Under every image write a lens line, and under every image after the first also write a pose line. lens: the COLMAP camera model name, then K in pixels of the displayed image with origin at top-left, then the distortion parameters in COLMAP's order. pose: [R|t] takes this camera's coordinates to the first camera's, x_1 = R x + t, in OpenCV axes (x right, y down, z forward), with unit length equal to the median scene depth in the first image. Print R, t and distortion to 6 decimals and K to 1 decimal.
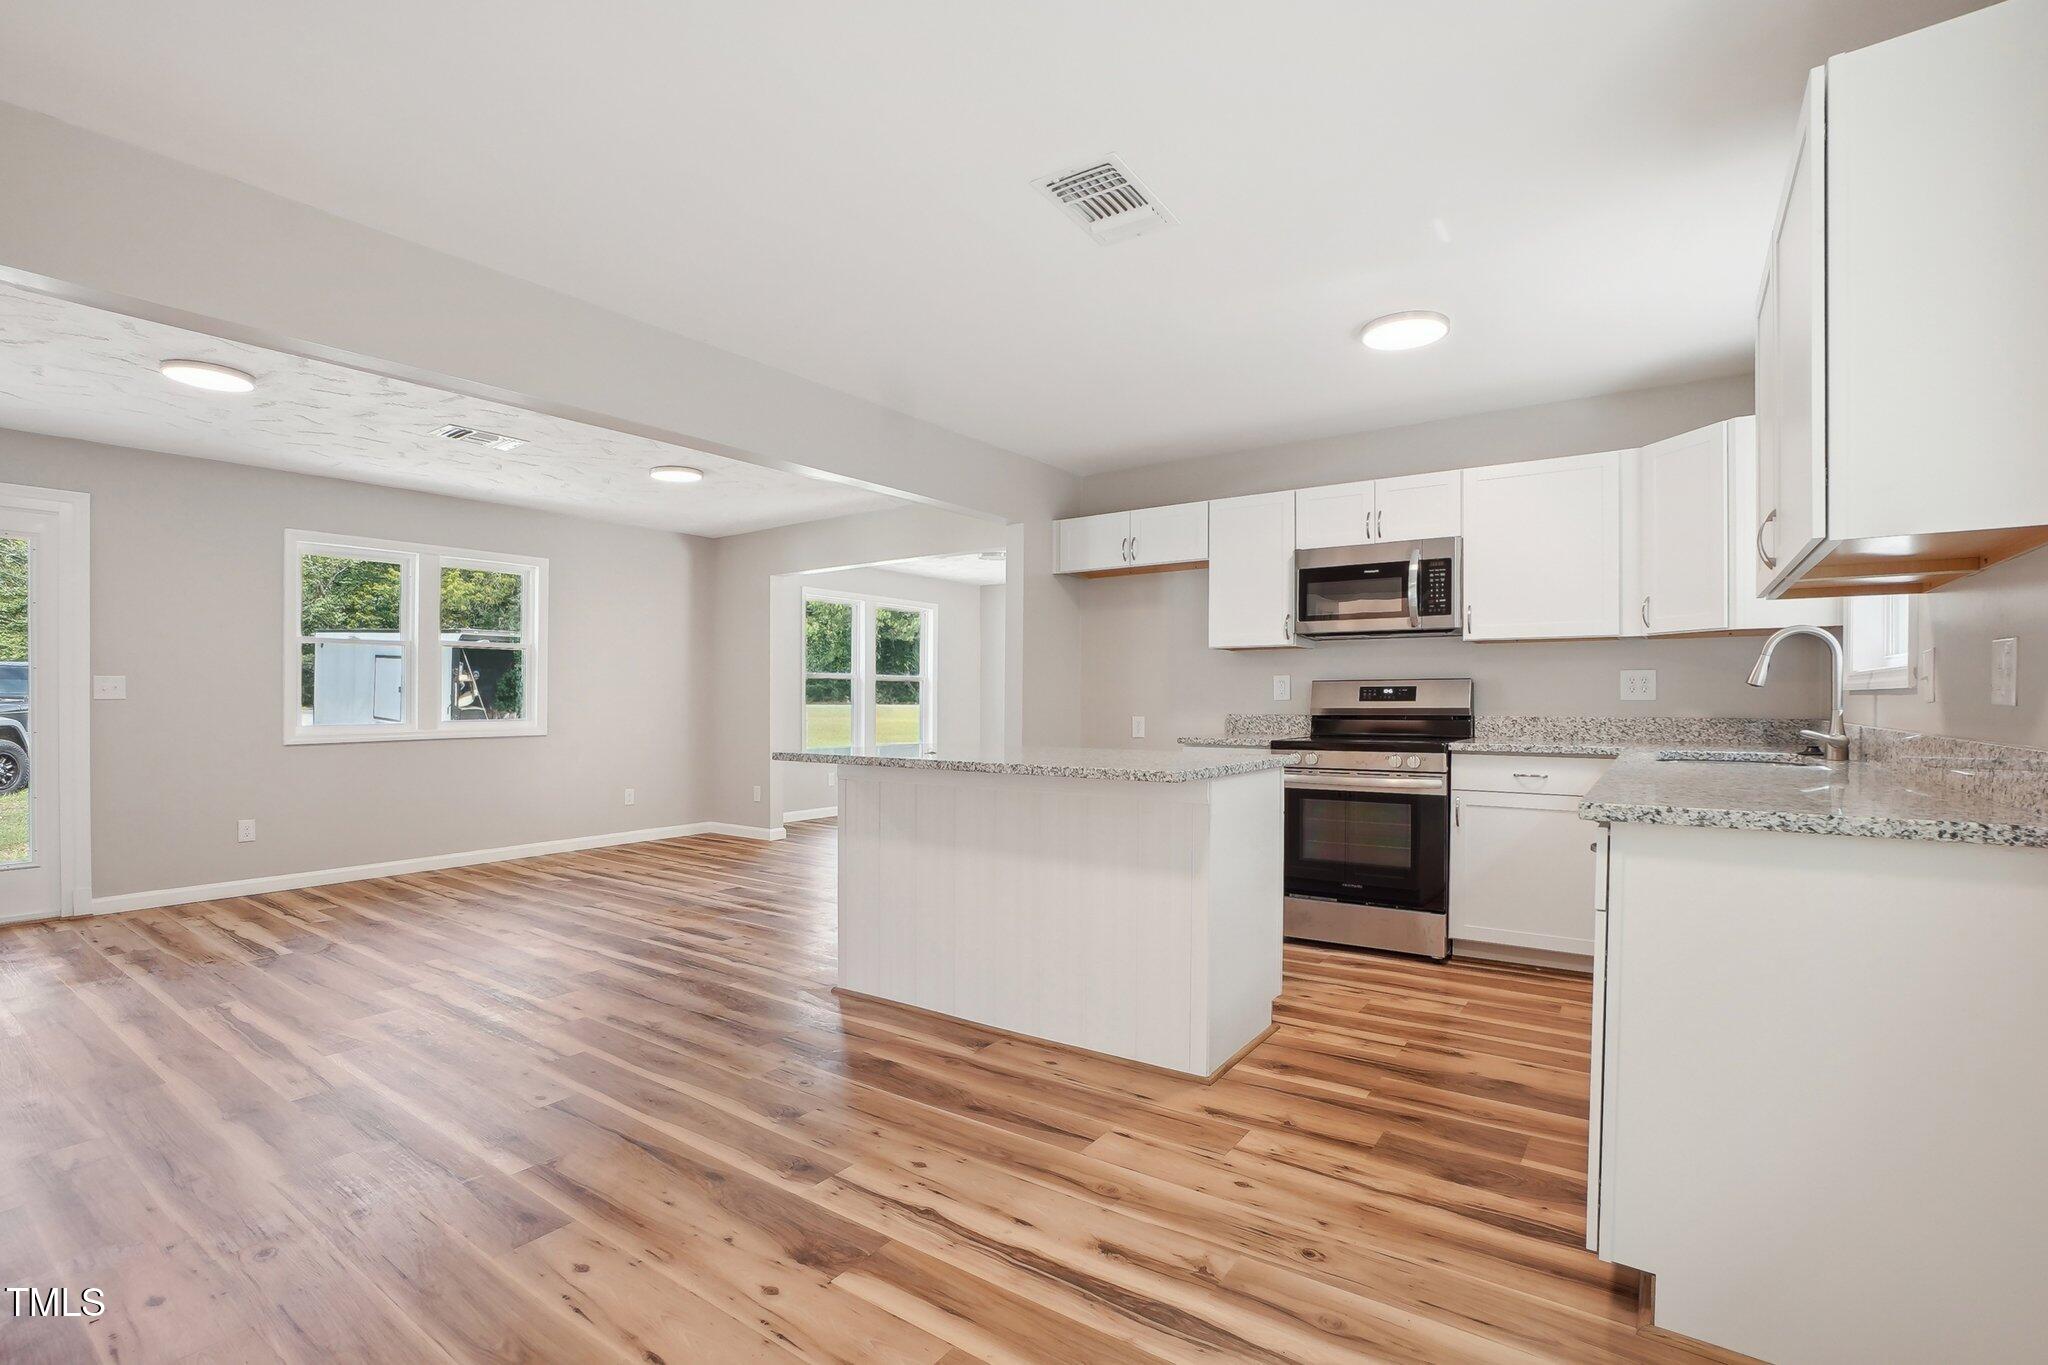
lens RADIAL K [[932.0, 0, 997.1], [0, 932.0, 702.6], [0, 0, 1]] dist [-0.051781, 0.016822]
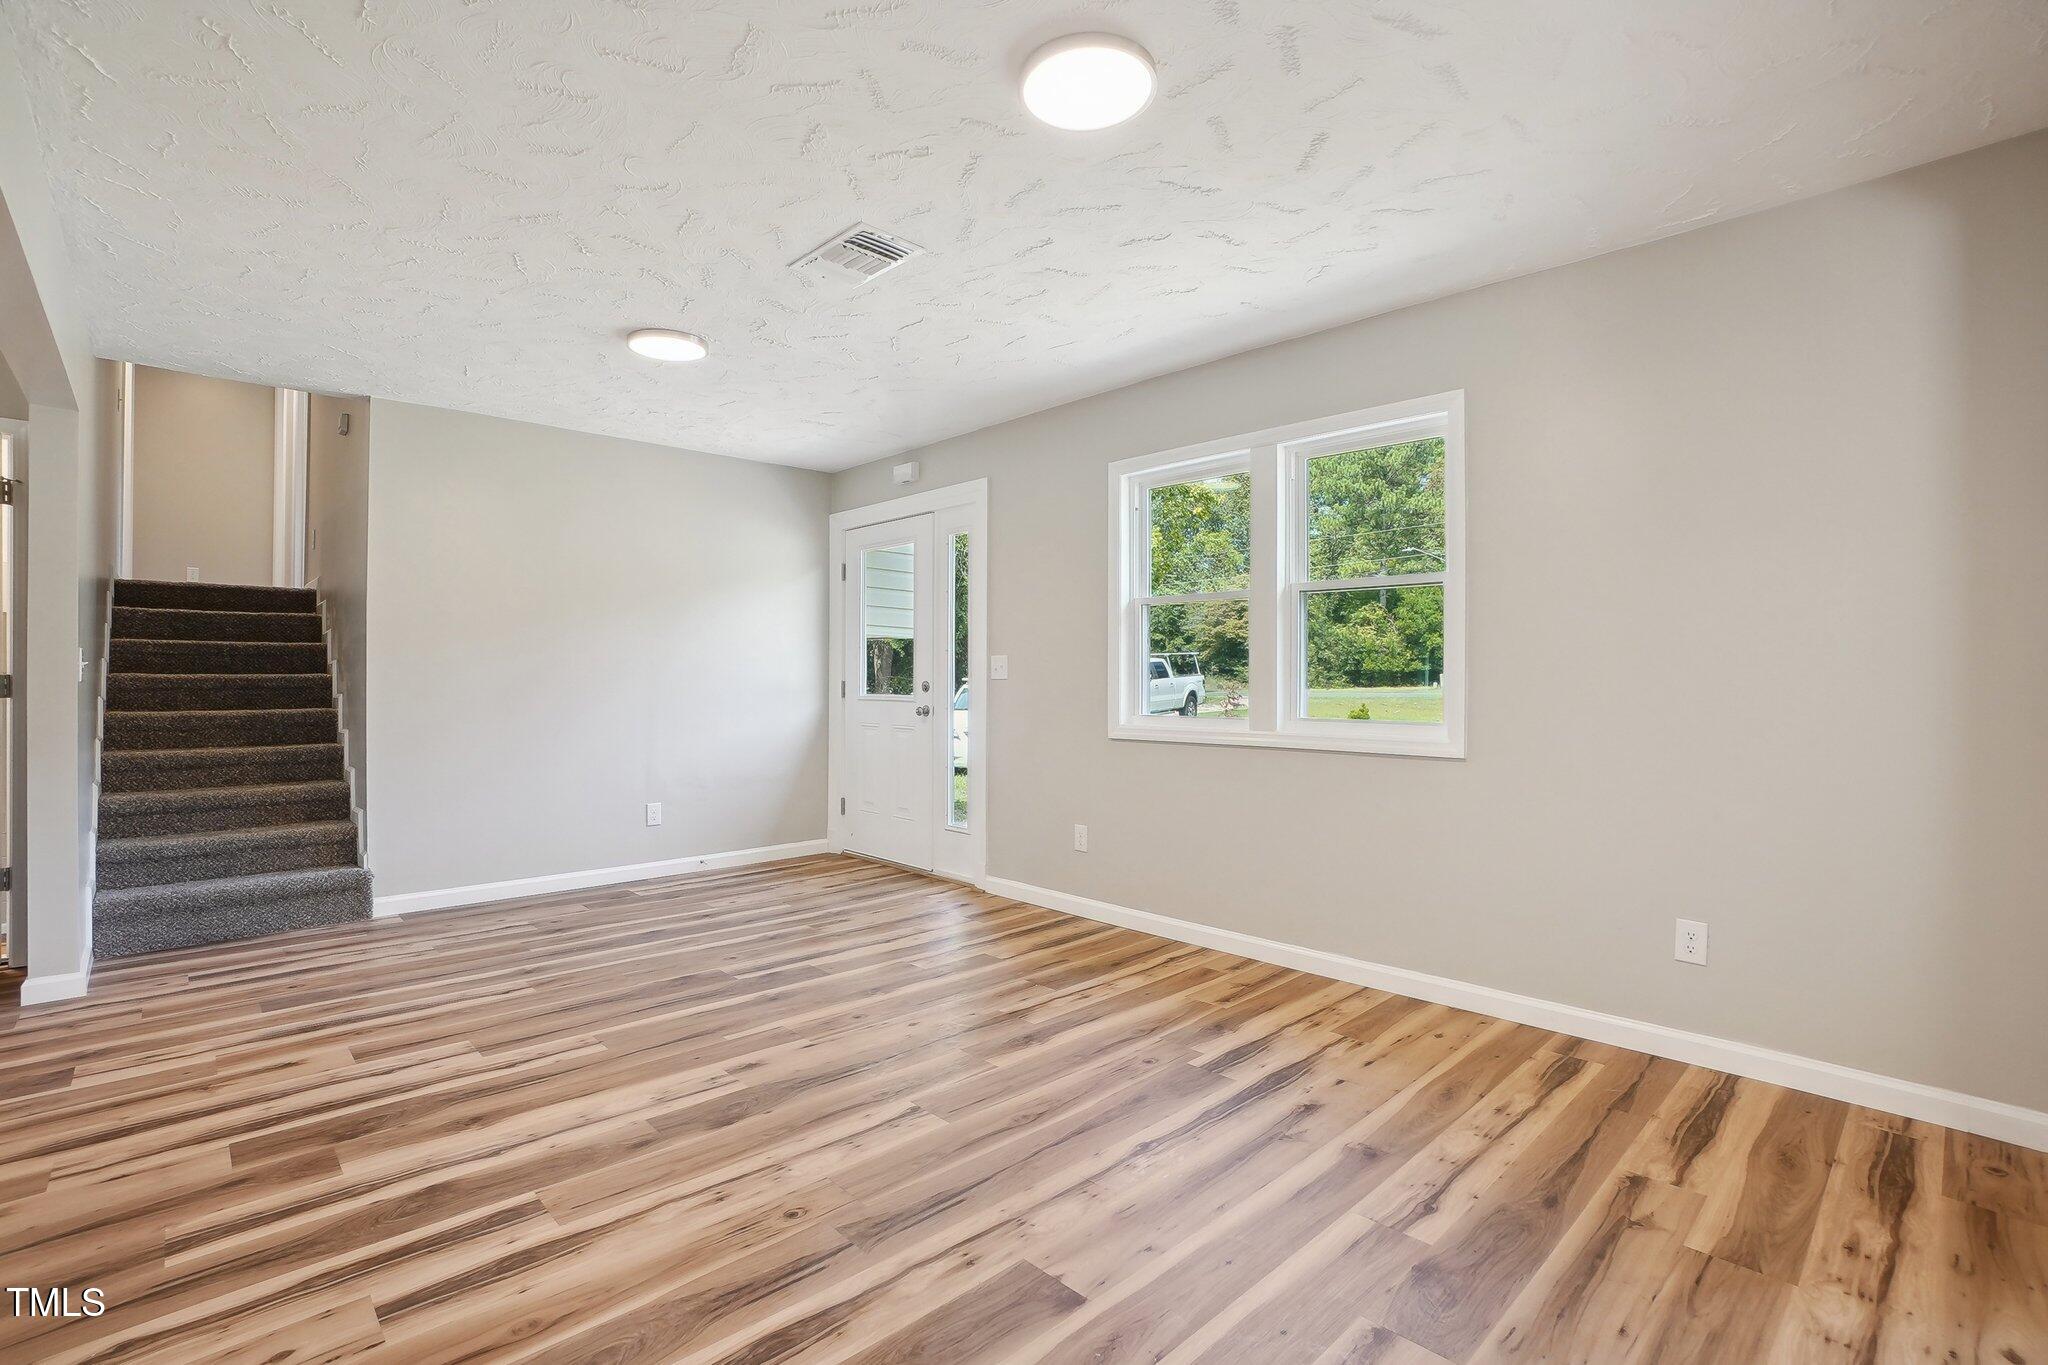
lens RADIAL K [[932.0, 0, 1016.5], [0, 932.0, 678.8], [0, 0, 1]] dist [-0.051781, 0.016822]
pose [[-0.183794, 0.004873, -0.982953, 0.025553], [-0.002210, 0.999983, 0.005371, -0.010954], [0.982962, 0.003160, -0.183780, 1.376664]]
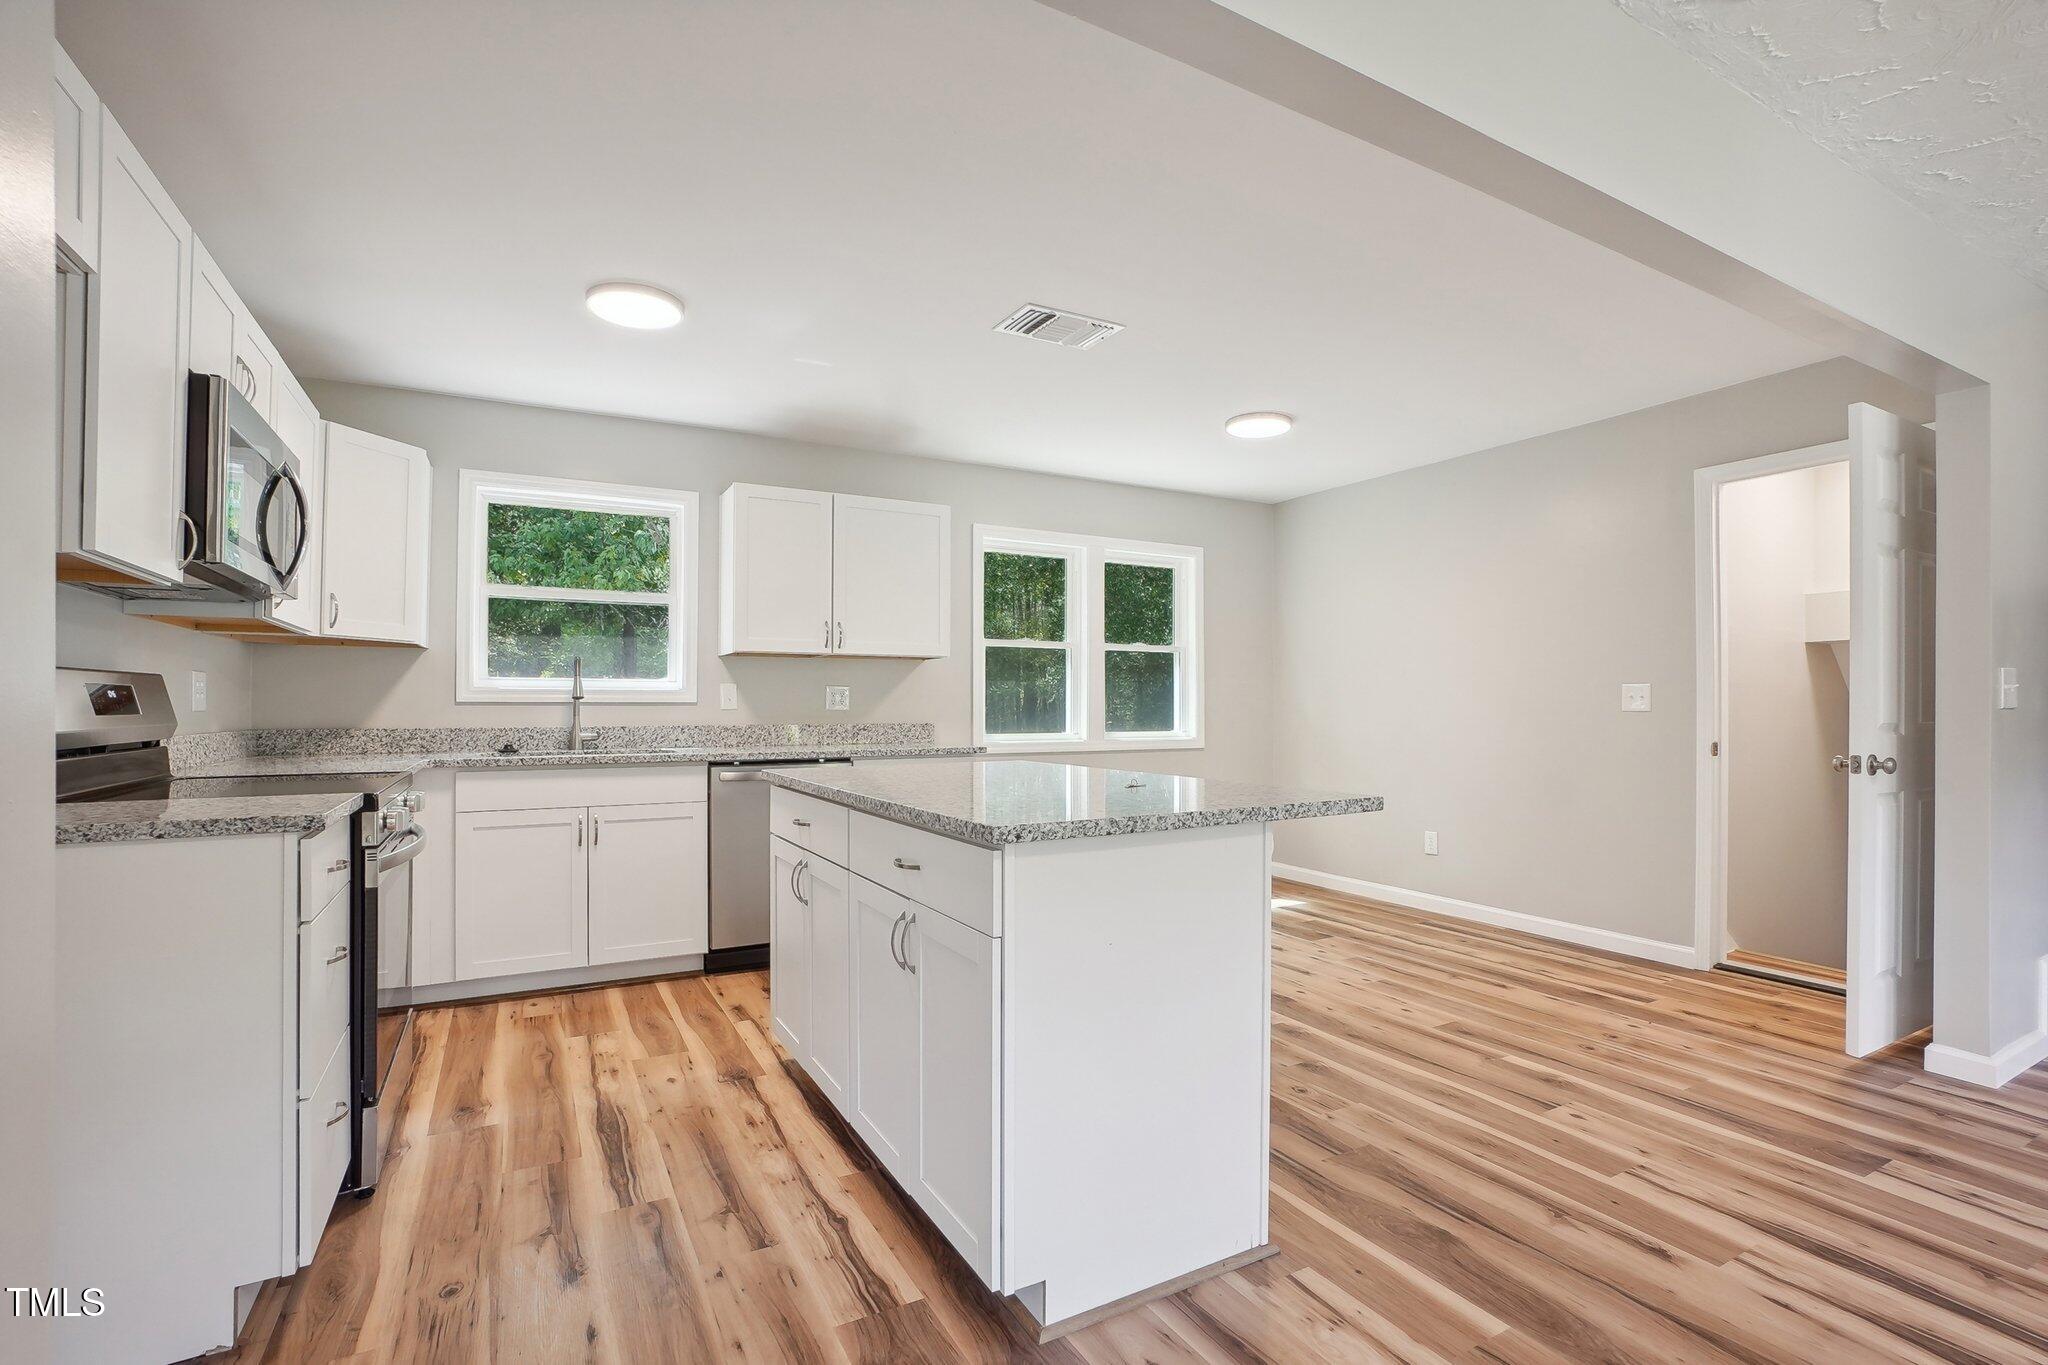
lens RADIAL K [[932.0, 0, 1002.7], [0, 932.0, 718.1], [0, 0, 1]] dist [-0.051781, 0.016822]
pose [[-0.903742, -0.005961, 0.428036, -0.220248], [0.001768, 0.999843, 0.017656, -0.008141], [-0.428074, 0.016713, -0.903589, 1.318850]]
